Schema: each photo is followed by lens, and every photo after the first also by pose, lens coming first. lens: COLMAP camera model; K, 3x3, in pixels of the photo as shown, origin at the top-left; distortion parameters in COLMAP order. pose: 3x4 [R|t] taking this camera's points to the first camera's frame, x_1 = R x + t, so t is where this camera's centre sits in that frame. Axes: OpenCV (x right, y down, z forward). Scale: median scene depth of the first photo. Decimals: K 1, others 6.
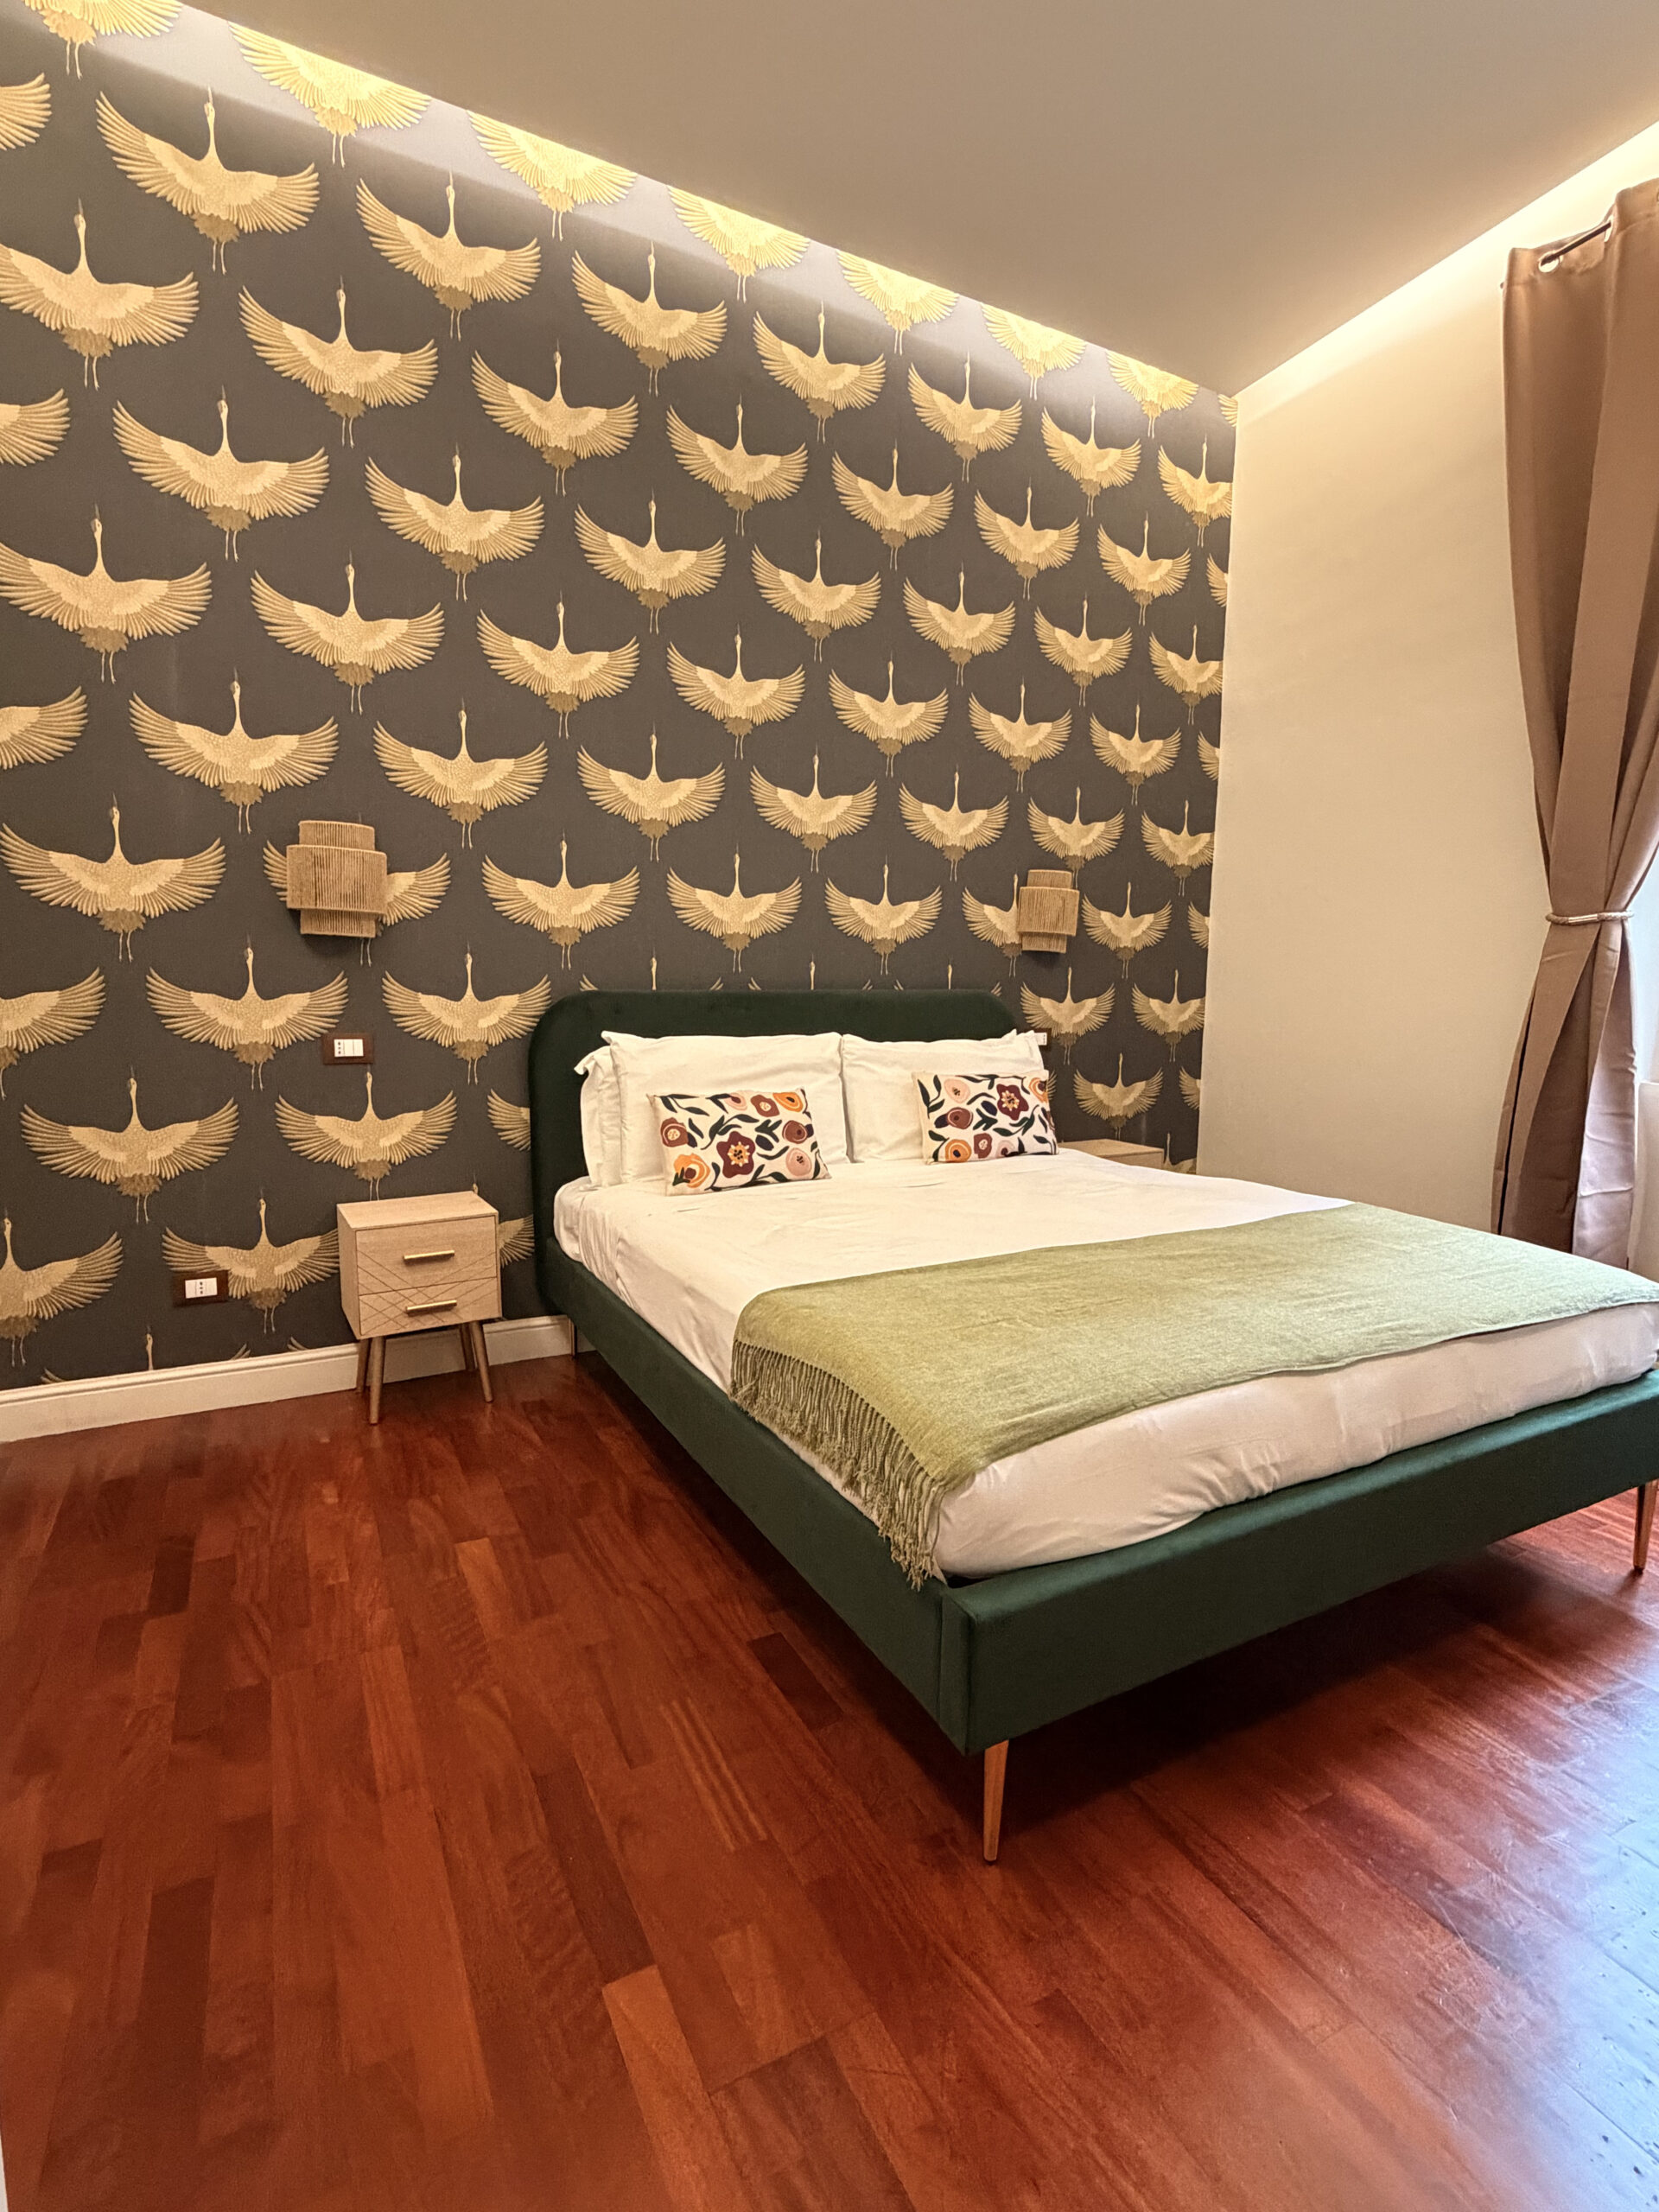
lens RADIAL K [[1074.6, 0, 829.6], [0, 1074.6, 1101.7], [0, 0, 1]] dist [-0.002638, -0.000409]
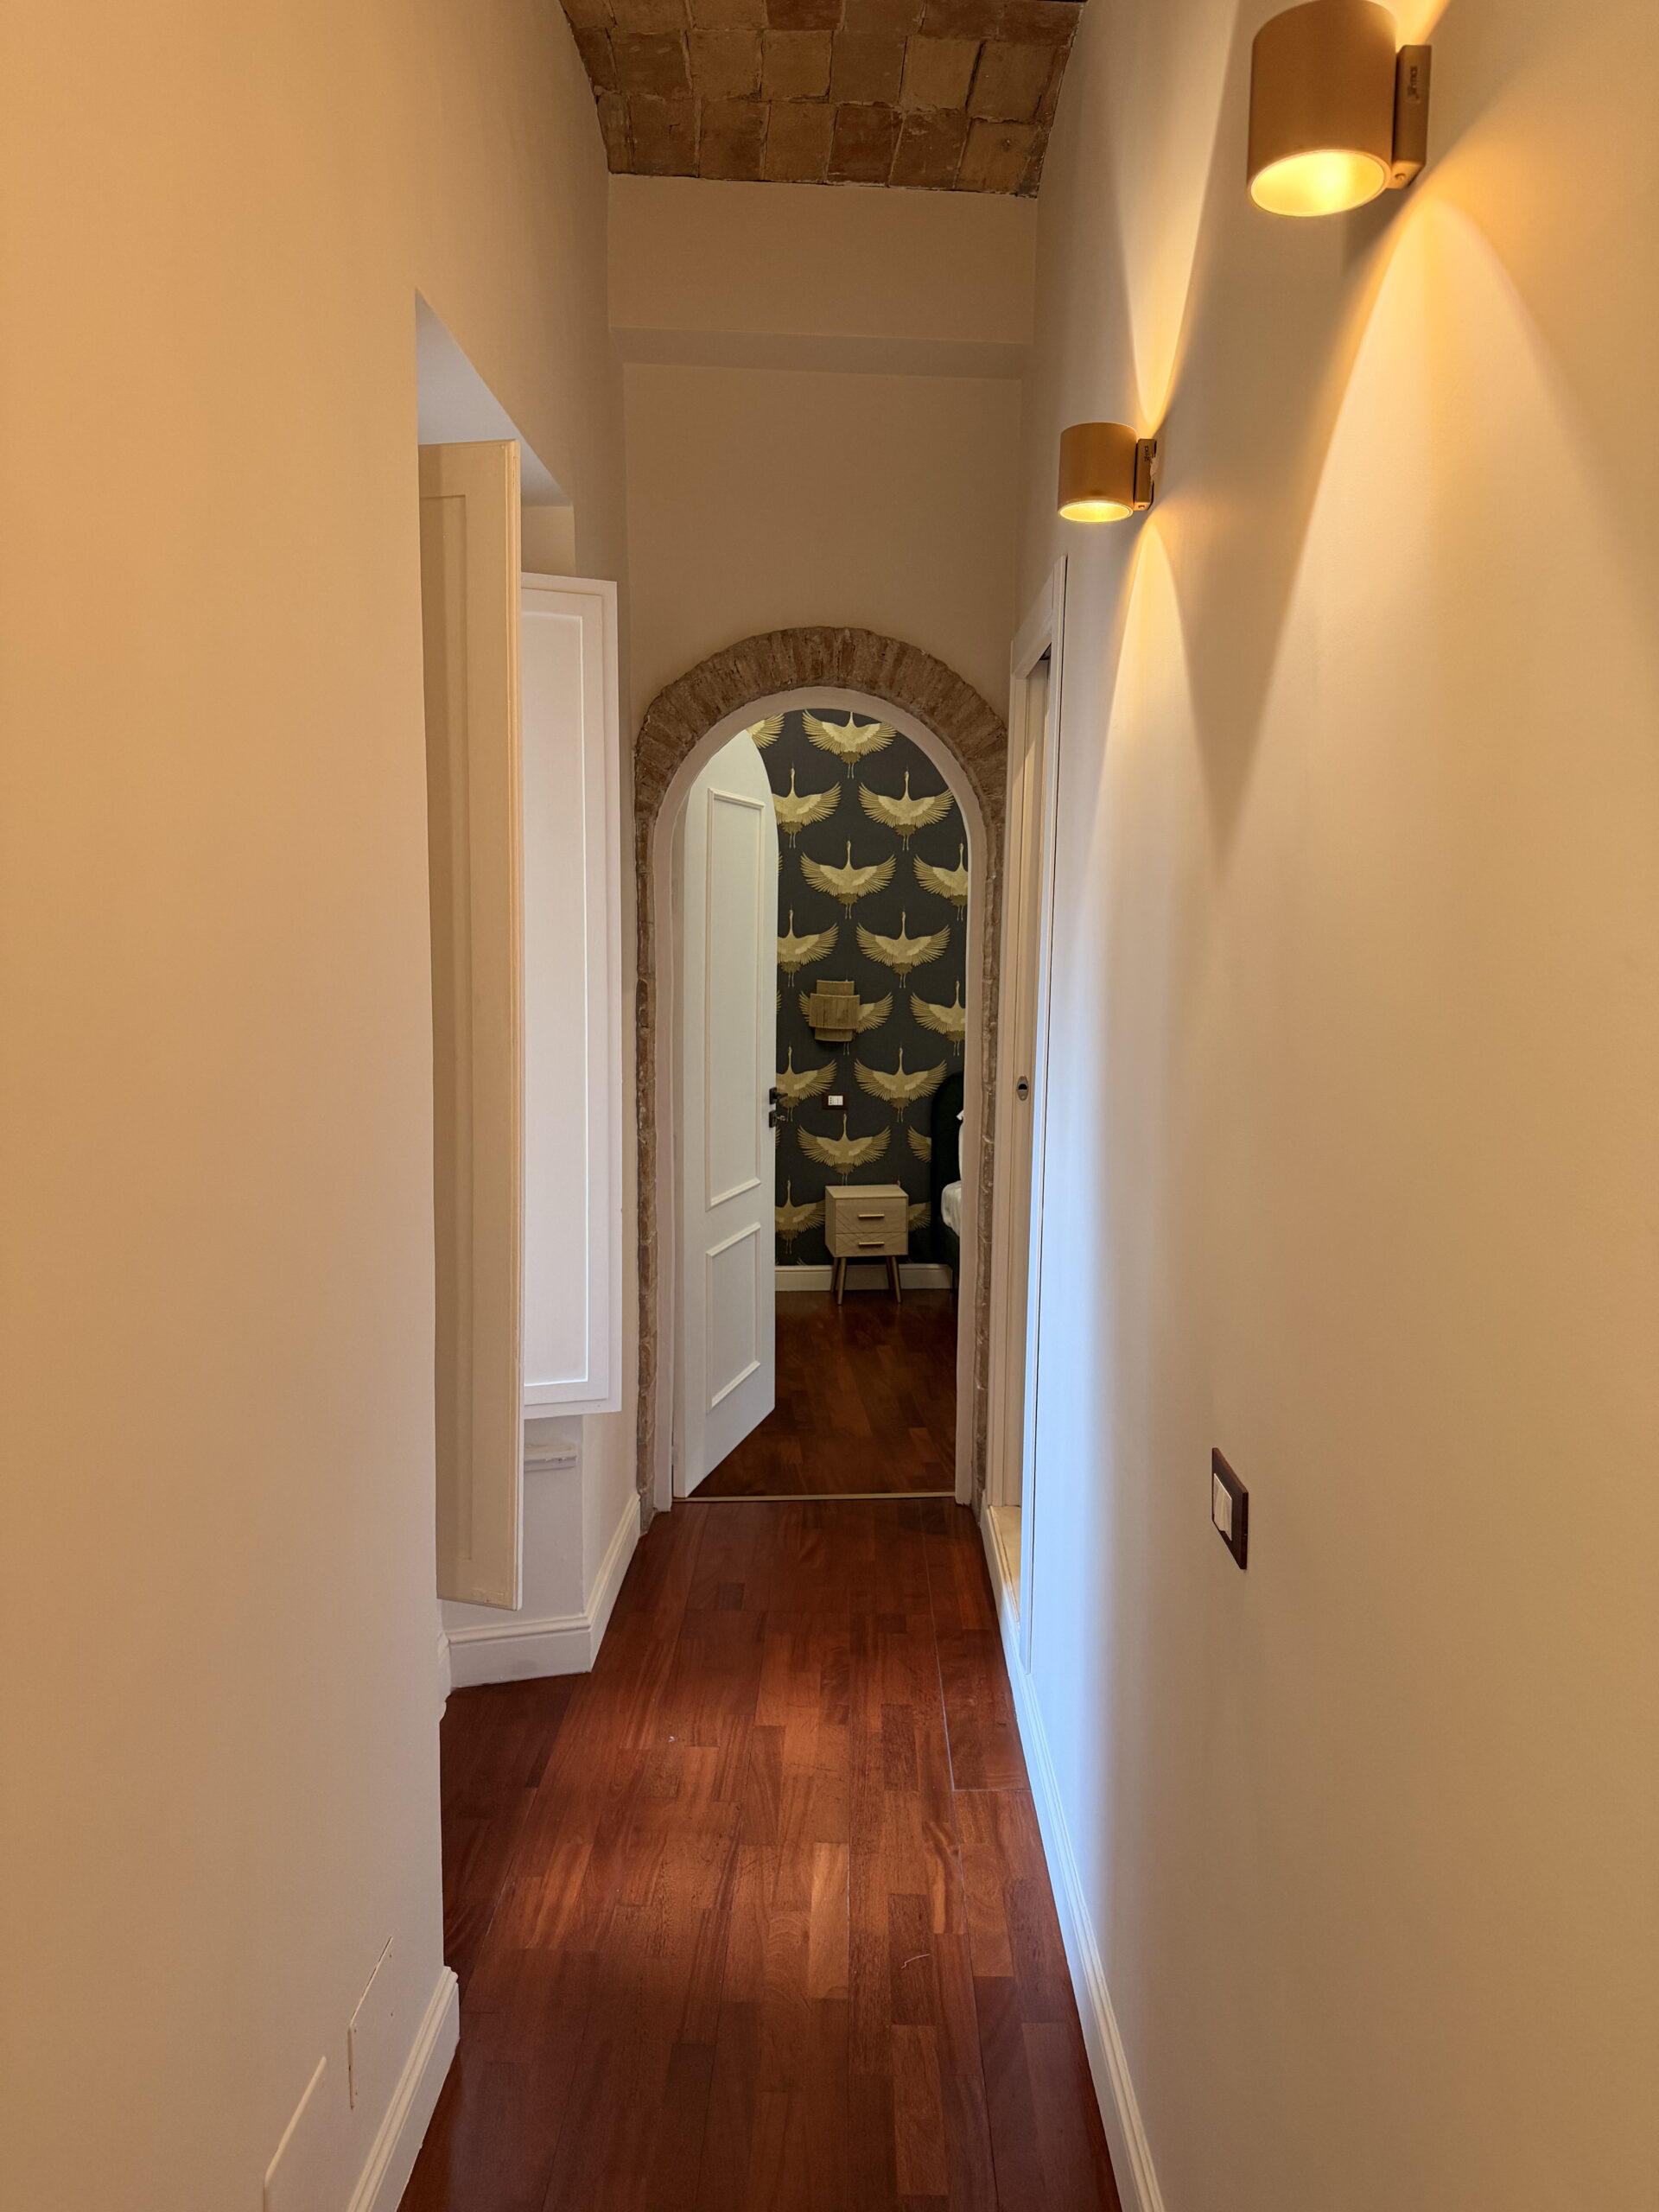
lens RADIAL K [[1545.7, 0, 828.3], [0, 1545.7, 1105.3], [0, 0, 1]] dist [-0.000103, -0.000004]
pose [[0.920786, 0.044548, -0.387515, 0.554549], [-0.044736, 0.998962, 0.008540, -0.064079], [0.387493, 0.009473, 0.921824, -1.415187]]
